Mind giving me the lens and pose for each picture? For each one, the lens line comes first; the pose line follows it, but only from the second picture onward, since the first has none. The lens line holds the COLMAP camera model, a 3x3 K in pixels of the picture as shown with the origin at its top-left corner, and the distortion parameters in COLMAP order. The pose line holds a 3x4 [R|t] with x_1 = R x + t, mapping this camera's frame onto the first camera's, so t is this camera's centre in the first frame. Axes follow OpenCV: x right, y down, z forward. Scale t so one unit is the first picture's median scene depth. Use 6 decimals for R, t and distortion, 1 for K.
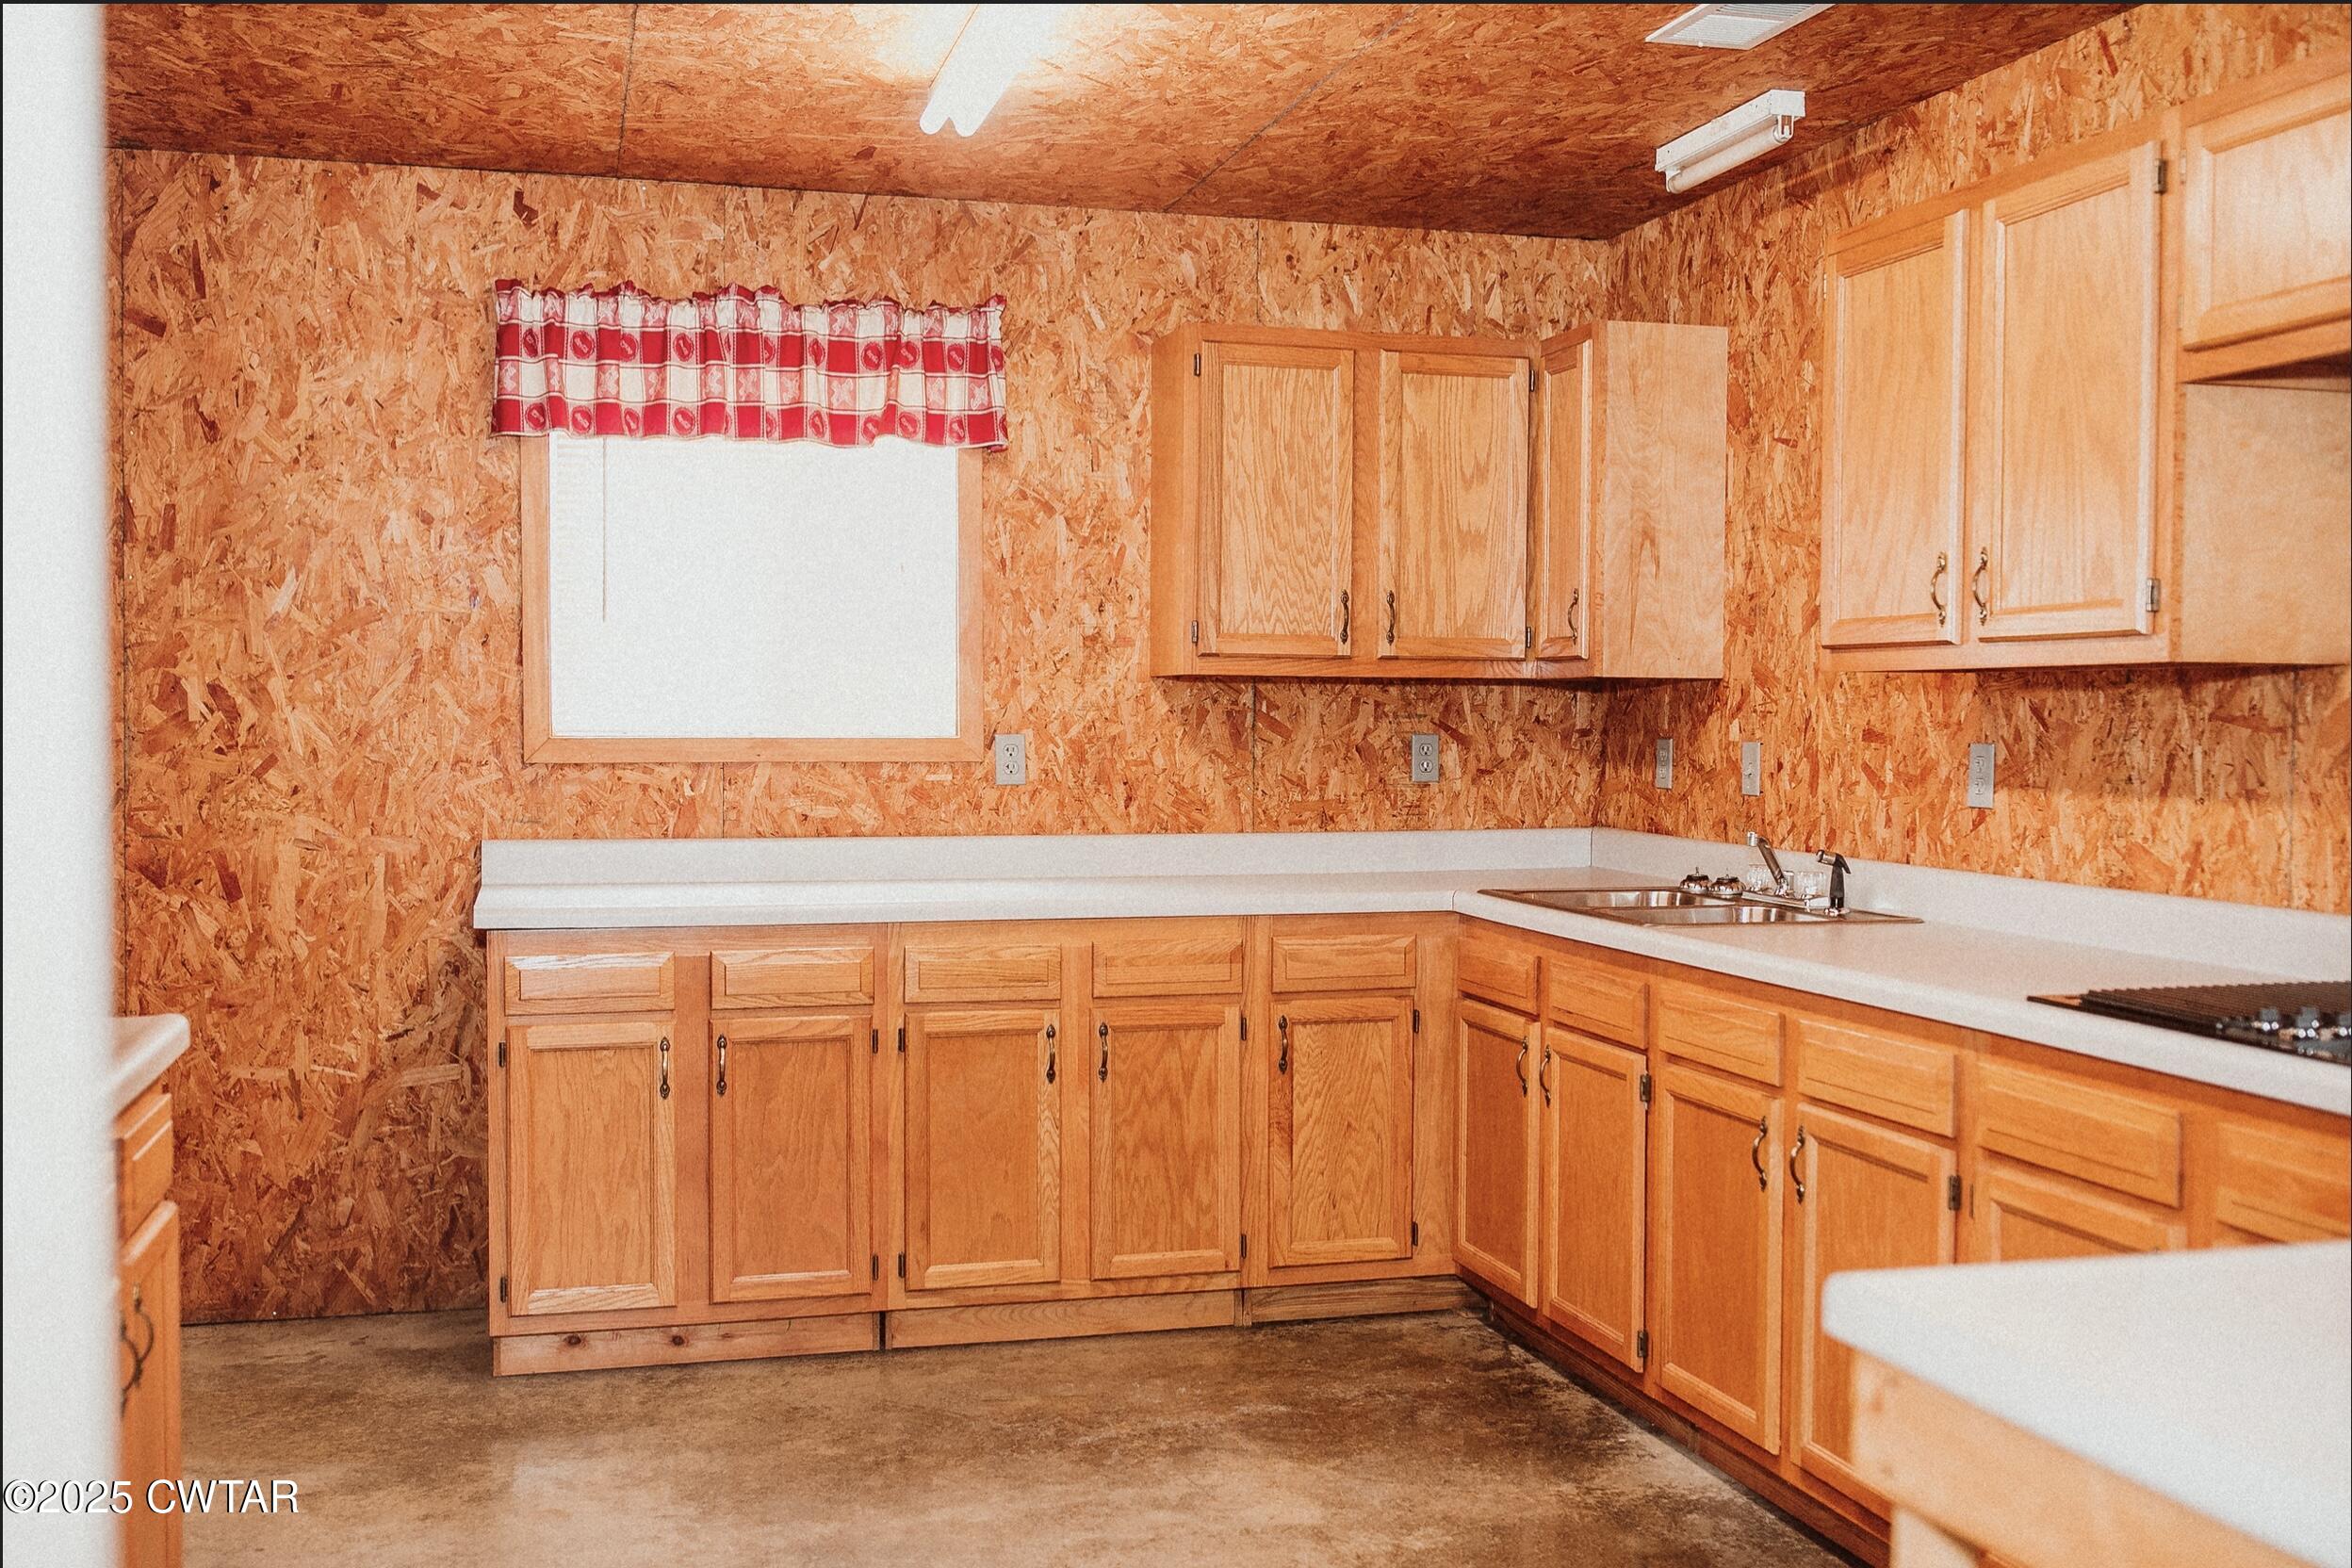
lens RADIAL K [[2239.1, 0, 1174.9], [0, 2239.1, 786.4], [0, 0, 1]] dist [-0.026245, 0.000000]
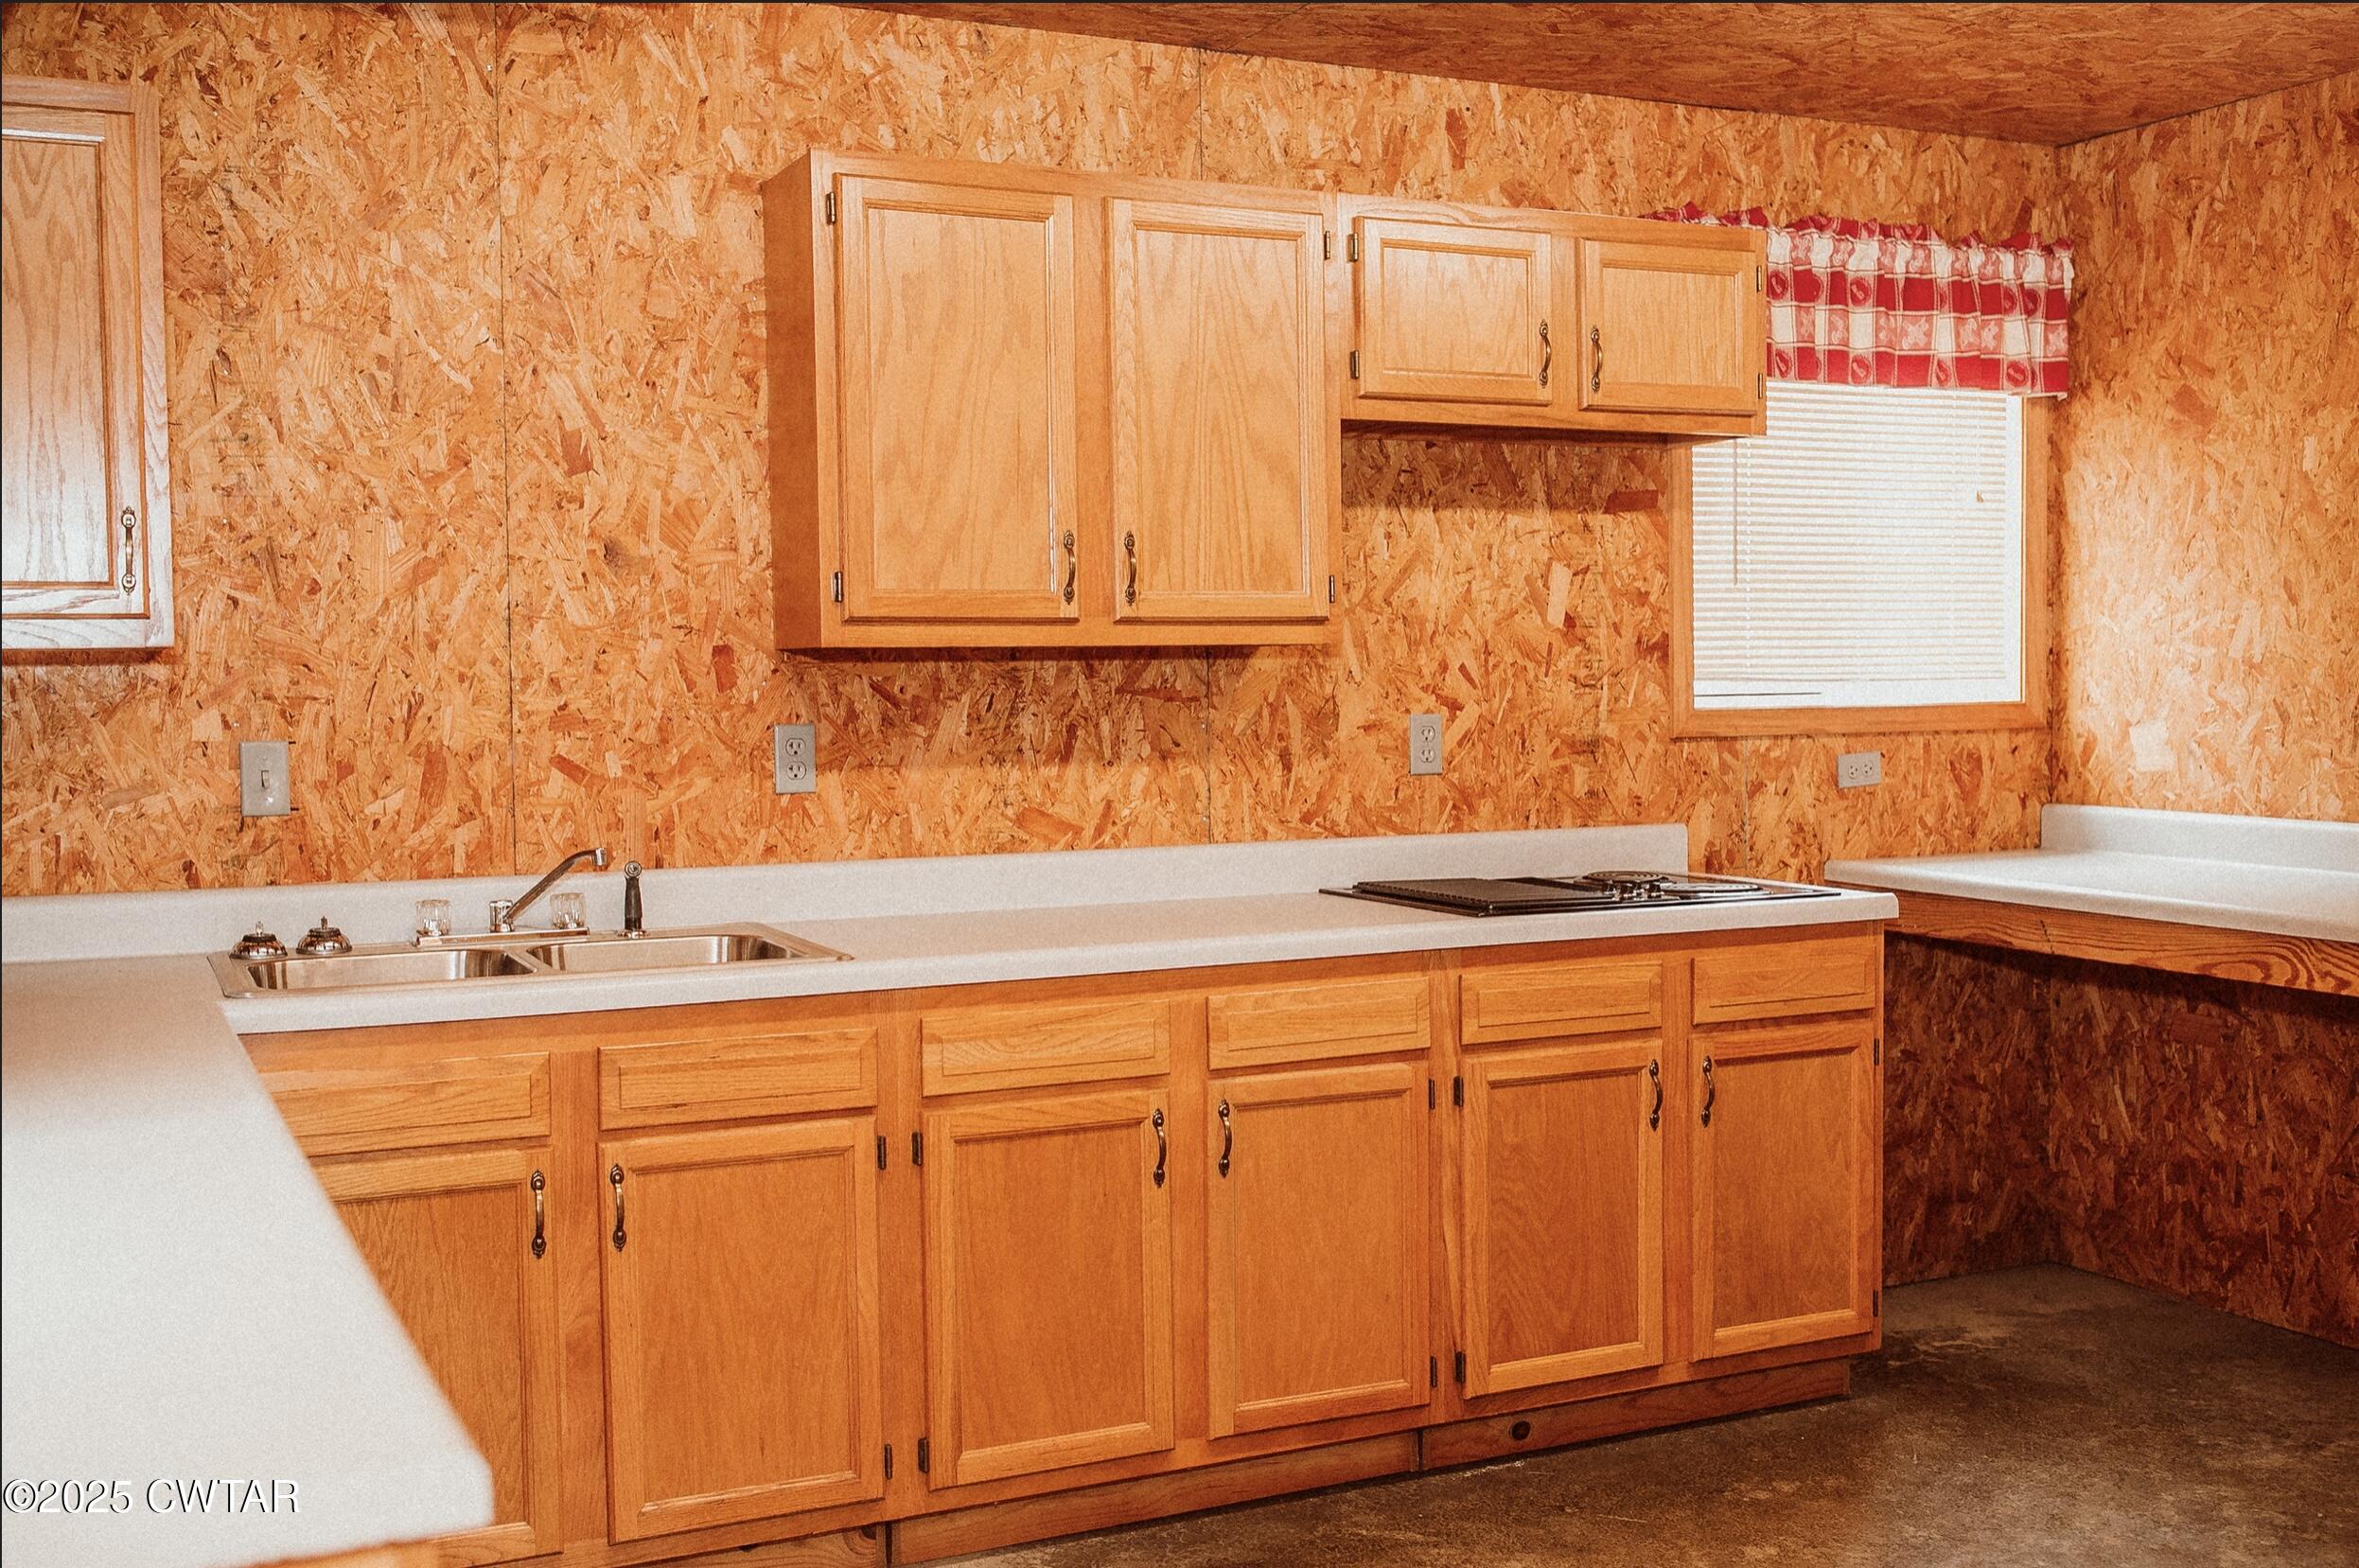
lens RADIAL K [[2365.1, 0, 1178.1], [0, 2365.1, 780.2], [0, 0, 1]] dist [-0.012489, 0.000000]
pose [[-0.178919, -0.049616, 0.982612, -0.703477], [0.041921, 0.997436, 0.057998, -0.051156], [-0.982970, 0.051569, -0.176381, 1.114690]]
